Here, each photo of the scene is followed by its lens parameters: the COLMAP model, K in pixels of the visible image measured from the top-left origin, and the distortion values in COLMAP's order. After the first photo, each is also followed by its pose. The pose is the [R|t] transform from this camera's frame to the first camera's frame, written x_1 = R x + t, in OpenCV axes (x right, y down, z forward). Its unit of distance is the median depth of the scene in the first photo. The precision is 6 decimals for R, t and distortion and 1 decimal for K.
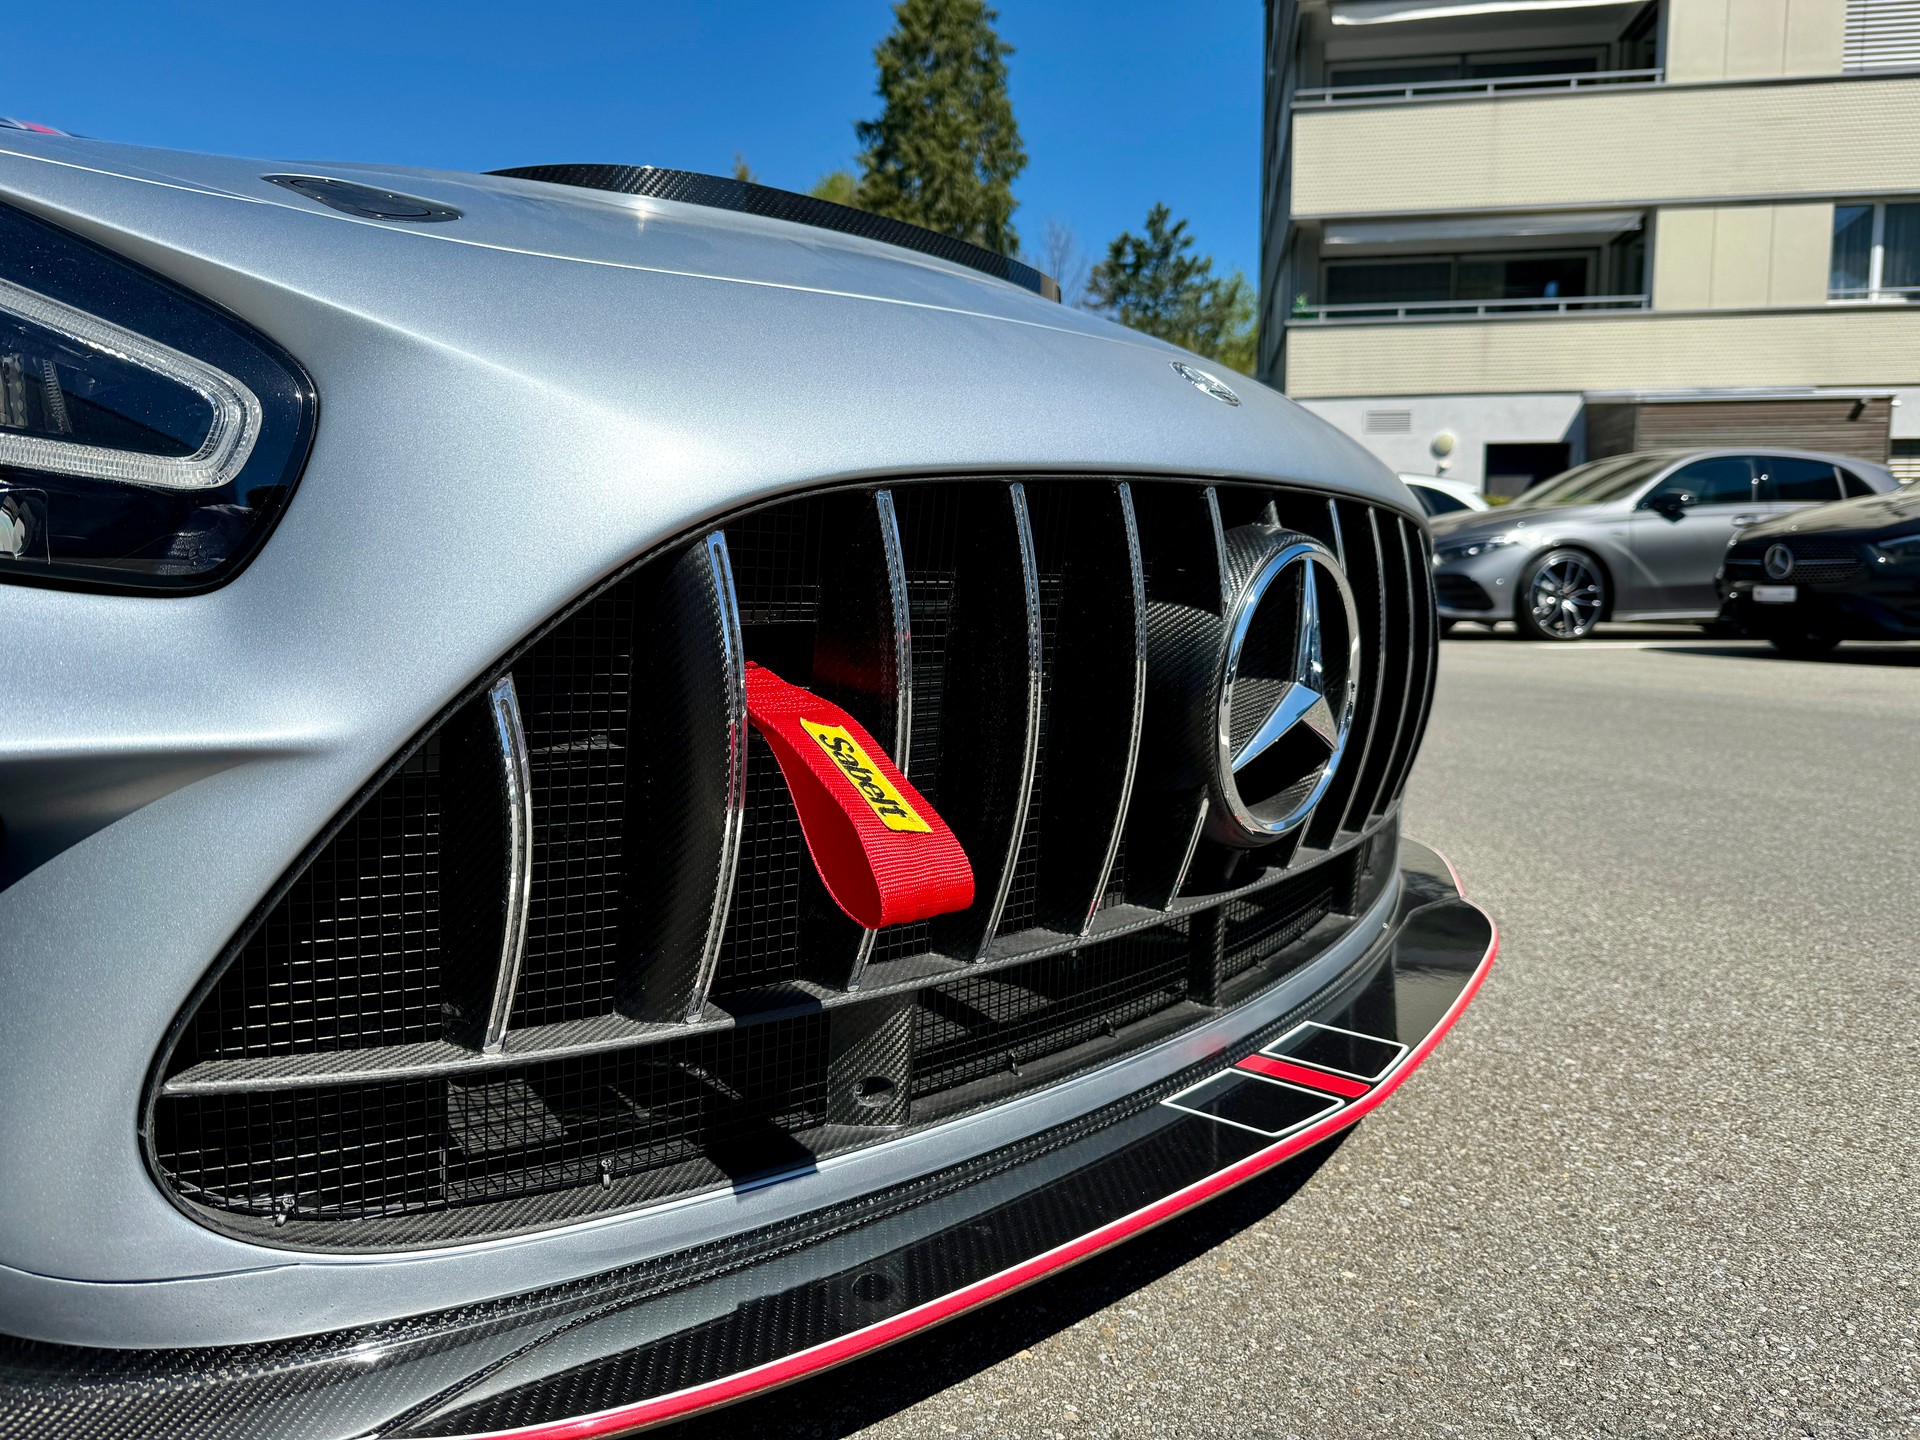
lens RADIAL K [[1368.2, 0, 959.5], [0, 1368.2, 701.4], [0, 0, 1]] dist [0.043331, -0.000684]
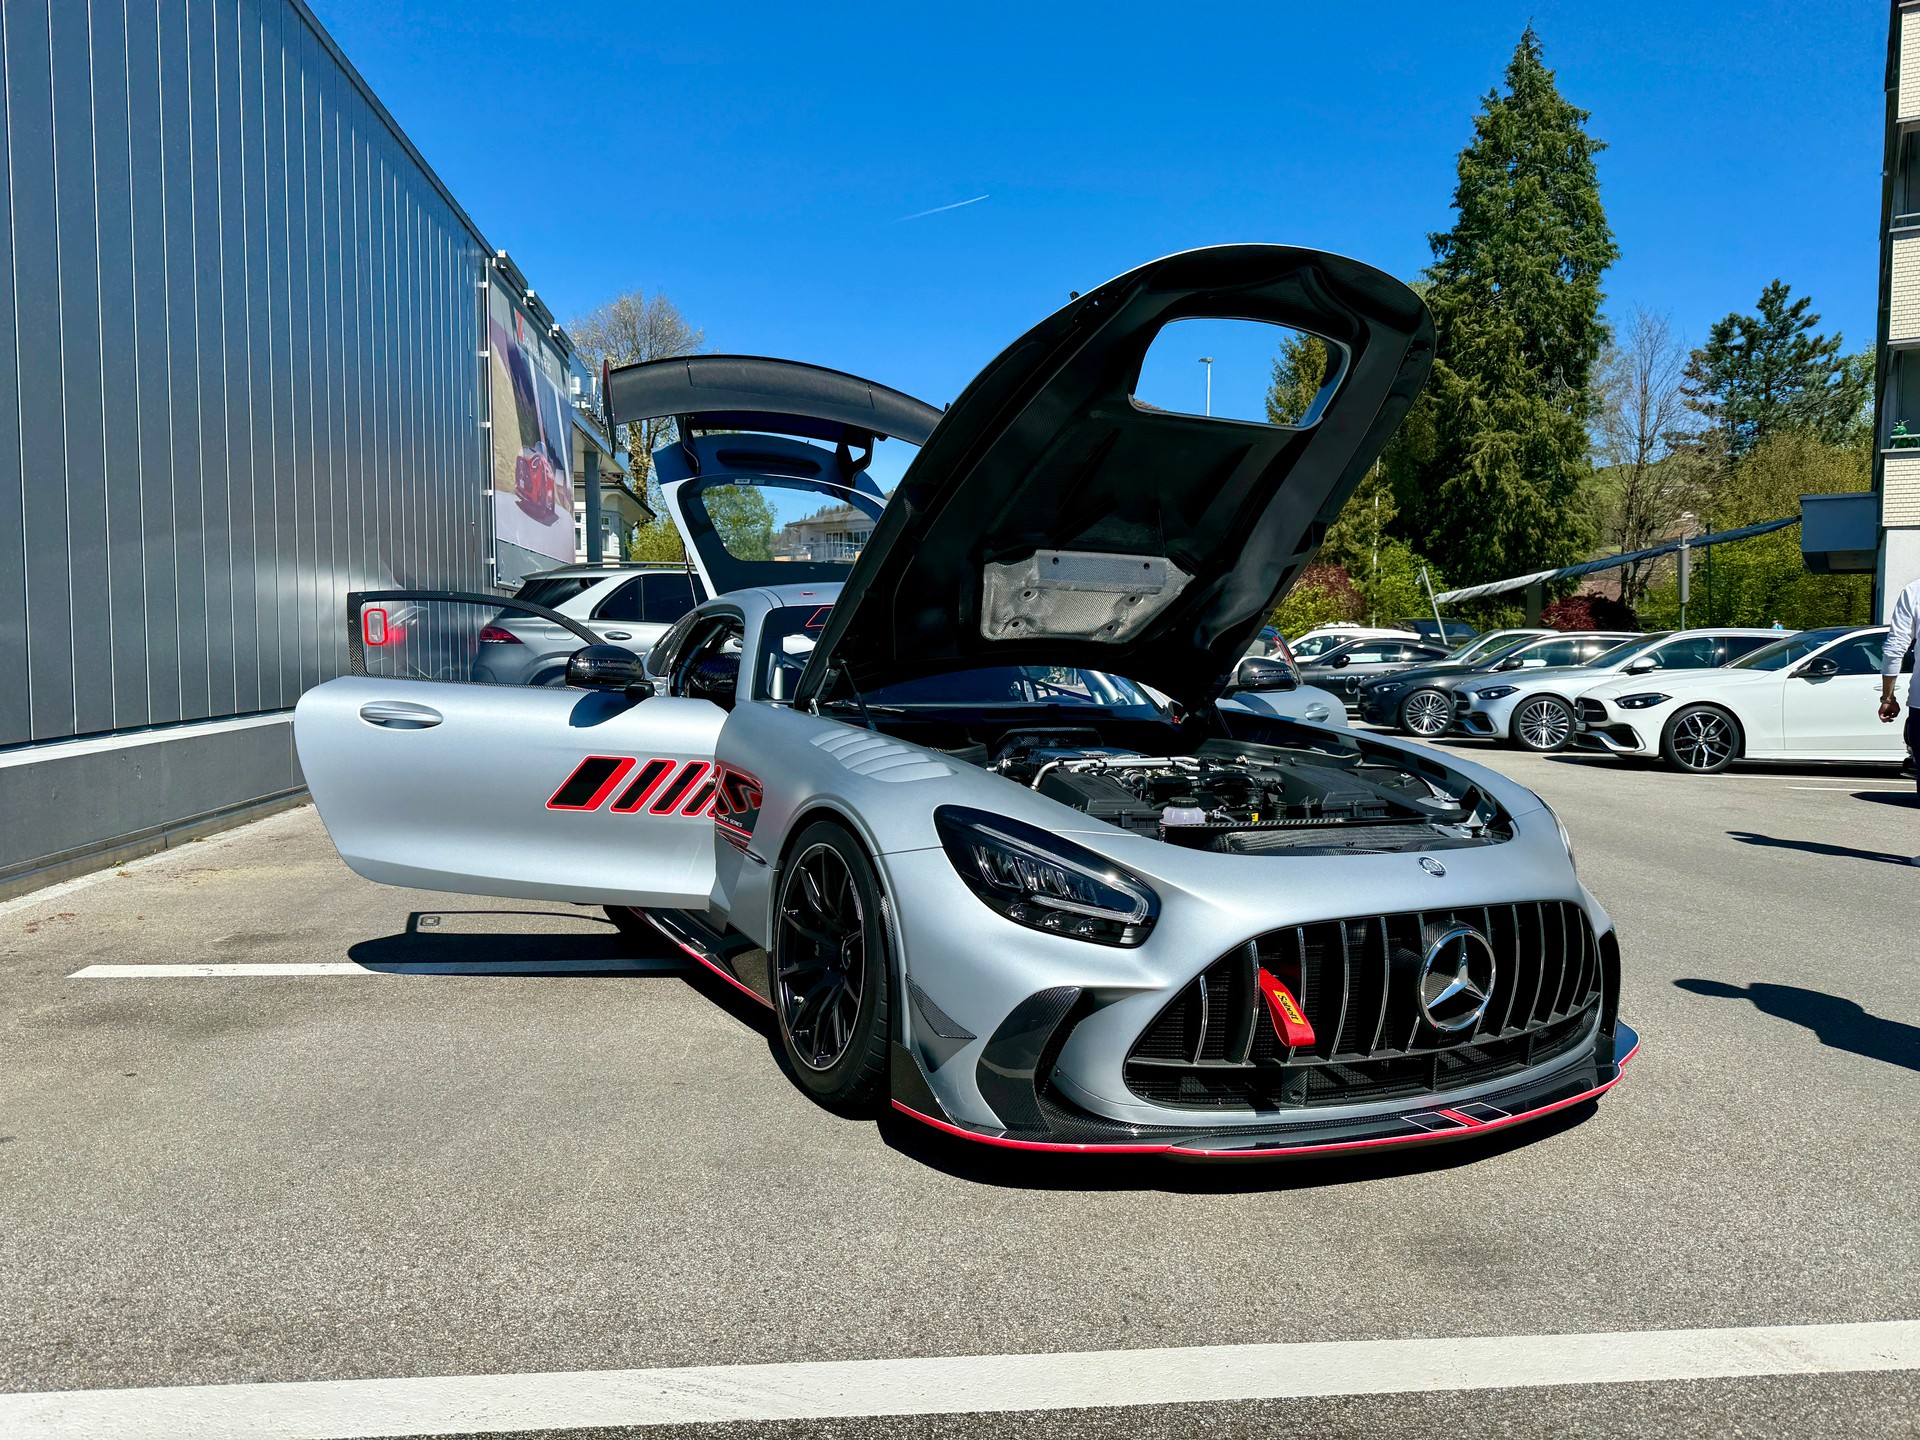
lens RADIAL K [[1346.8, 0, 954.3], [0, 1346.8, 717.8], [0, 0, 1]] dist [0.044651, -0.062066]
pose [[0.919088, 0.030556, -0.392865, 0.382160], [-0.050336, 0.997925, -0.040141, -0.399536], [0.390824, 0.056668, 0.918719, -2.096427]]
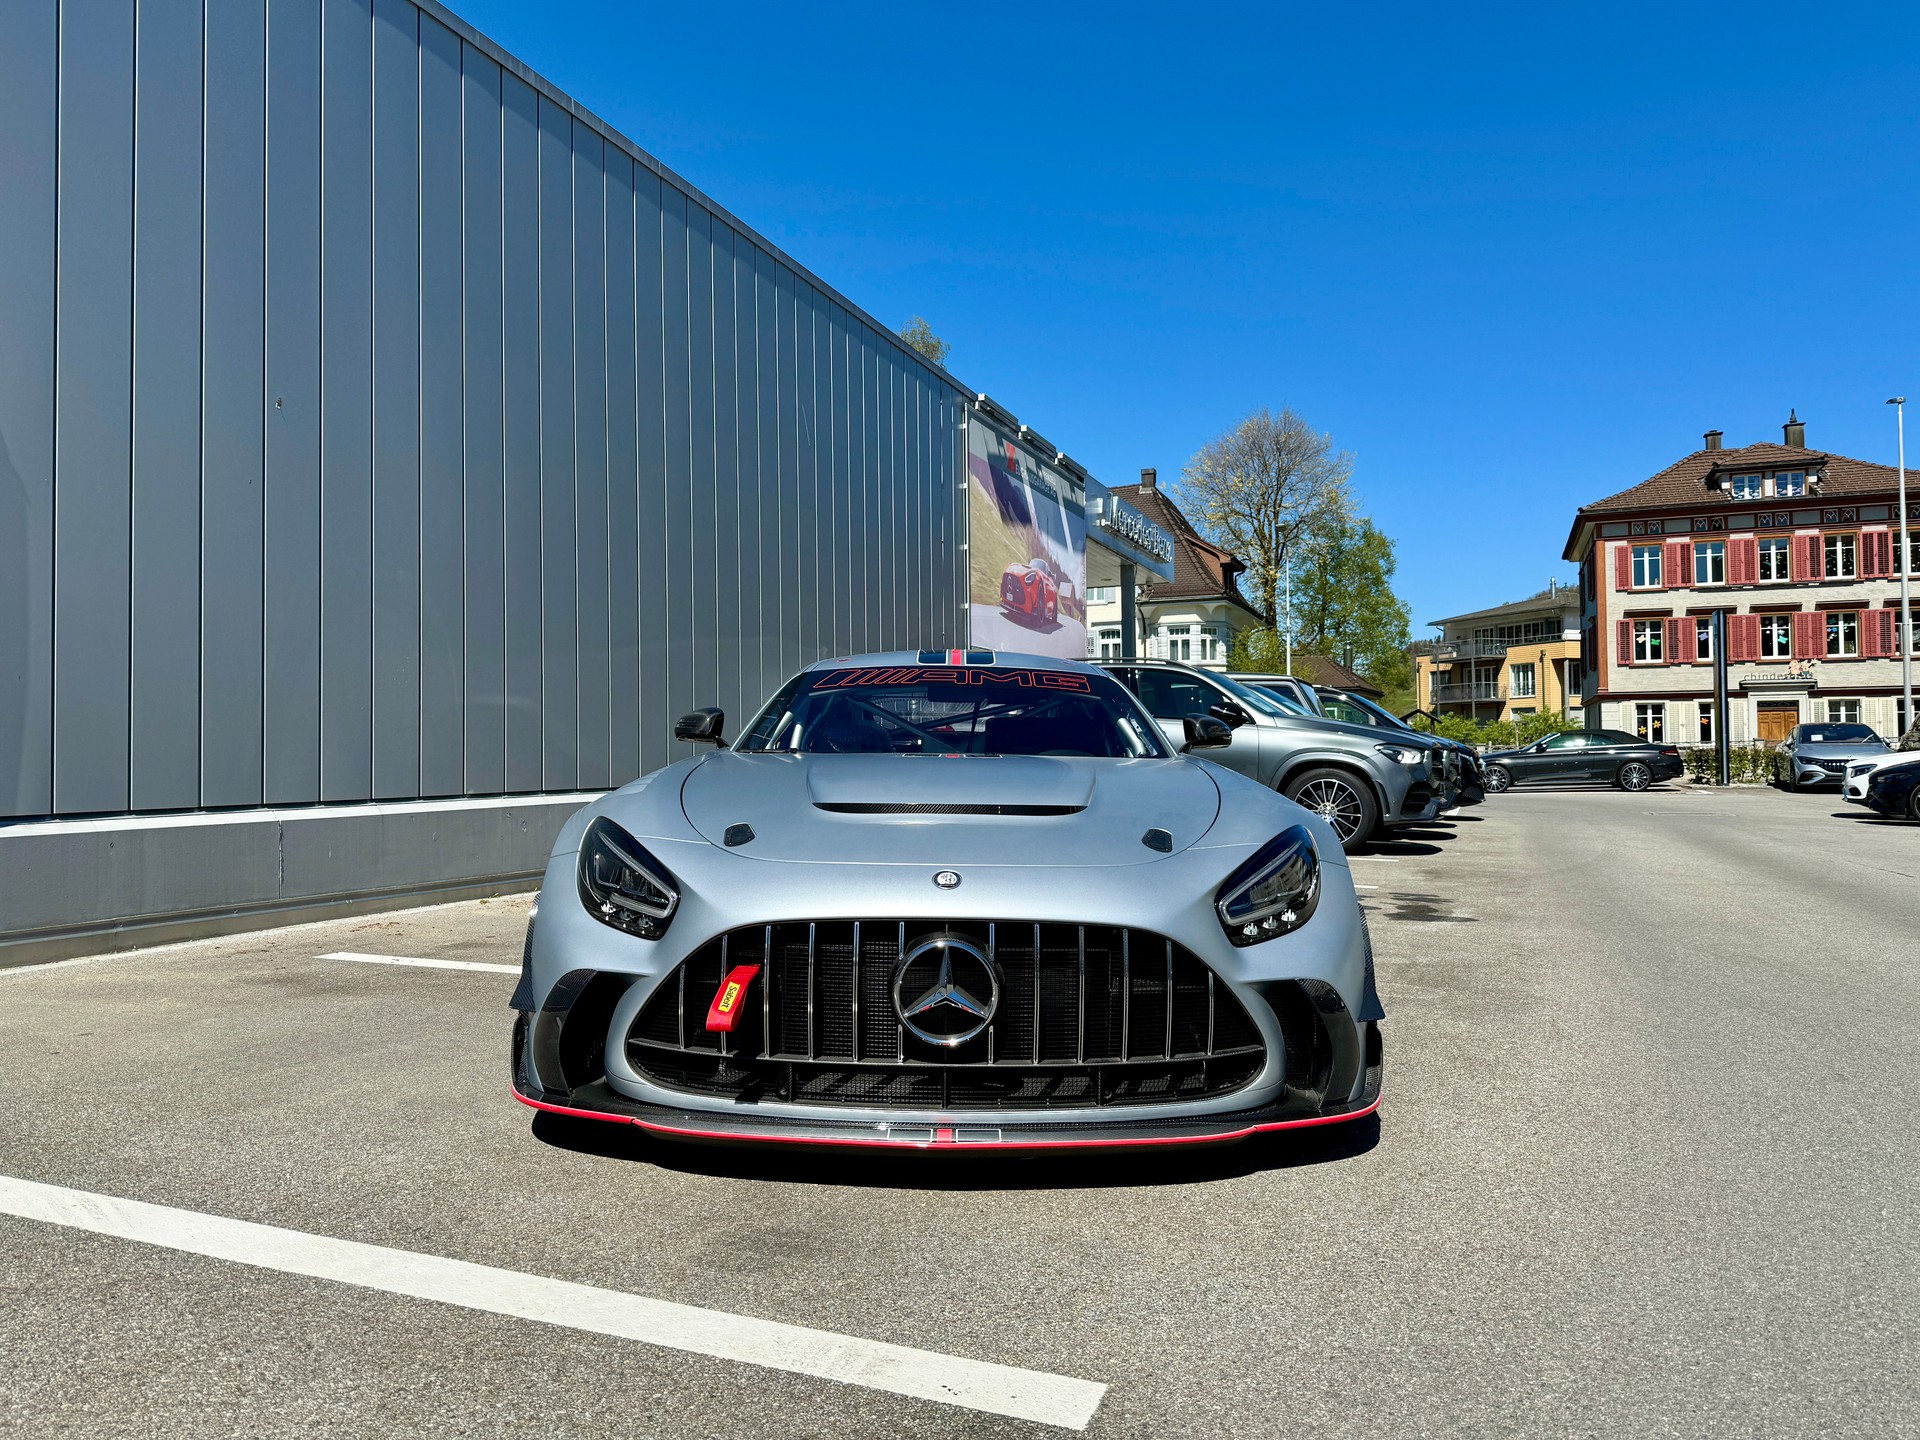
lens RADIAL K [[1335.2, 0, 954.2], [0, 1335.2, 716.3], [0, 0, 1]] dist [0.078753, -0.112260]
pose [[0.626876, -0.020181, -0.778858, 2.509462], [-0.079712, 0.992758, -0.089880, -0.343180], [0.775031, 0.118428, 0.620727, -0.799710]]
